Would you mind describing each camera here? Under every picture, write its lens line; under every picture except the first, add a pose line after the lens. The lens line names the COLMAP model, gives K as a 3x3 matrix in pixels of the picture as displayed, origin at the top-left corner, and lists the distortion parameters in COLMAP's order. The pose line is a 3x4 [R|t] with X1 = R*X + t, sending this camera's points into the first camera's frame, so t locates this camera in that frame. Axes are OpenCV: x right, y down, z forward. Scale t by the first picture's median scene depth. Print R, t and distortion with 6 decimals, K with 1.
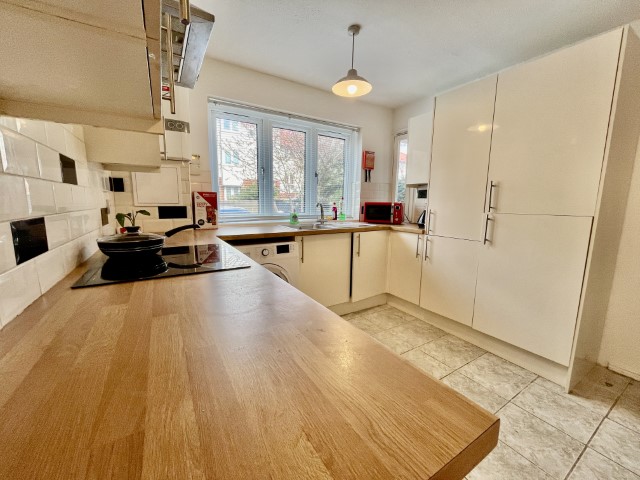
lens RADIAL K [[259.1, 0, 320.1], [0, 259.1, 240.5], [0, 0, 1]] dist [-0.003830, 0.000551]
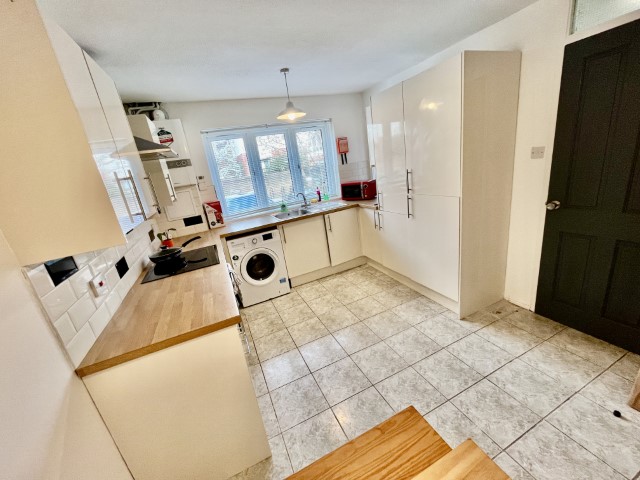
lens RADIAL K [[259.1, 0, 320.1], [0, 259.1, 239.7], [0, 0, 1]] dist [-0.003830, 0.000551]
pose [[0.978814, -0.106123, -0.175101, 0.340919], [0.132151, 0.980658, 0.144380, -0.103507], [0.156393, -0.164461, 0.973906, -0.305352]]
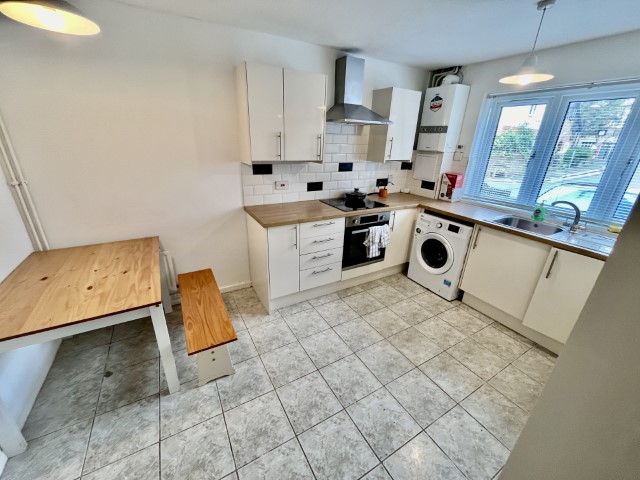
lens RADIAL K [[259.1, 0, 316.4], [0, 259.1, 240.4], [0, 0, 1]] dist [-0.003830, 0.000551]
pose [[-0.030468, 0.356159, -0.933929, 0.919478], [-0.185039, 0.916202, 0.355436, -0.204110], [0.982259, 0.183642, 0.037988, 0.281080]]
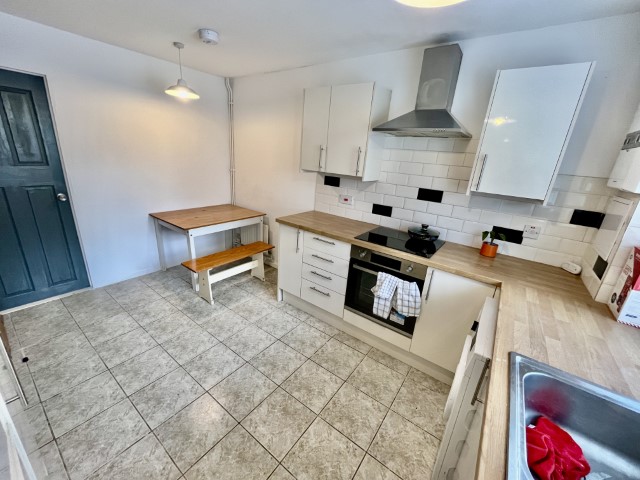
lens RADIAL K [[259.1, 0, 321.0], [0, 259.1, 240.5], [0, 0, 1]] dist [-0.003830, 0.000551]
pose [[-0.923696, 0.047187, -0.380209, 0.319898], [-0.136719, 0.886452, 0.442167, -0.320303], [0.357902, 0.460409, -0.812360, 1.087650]]
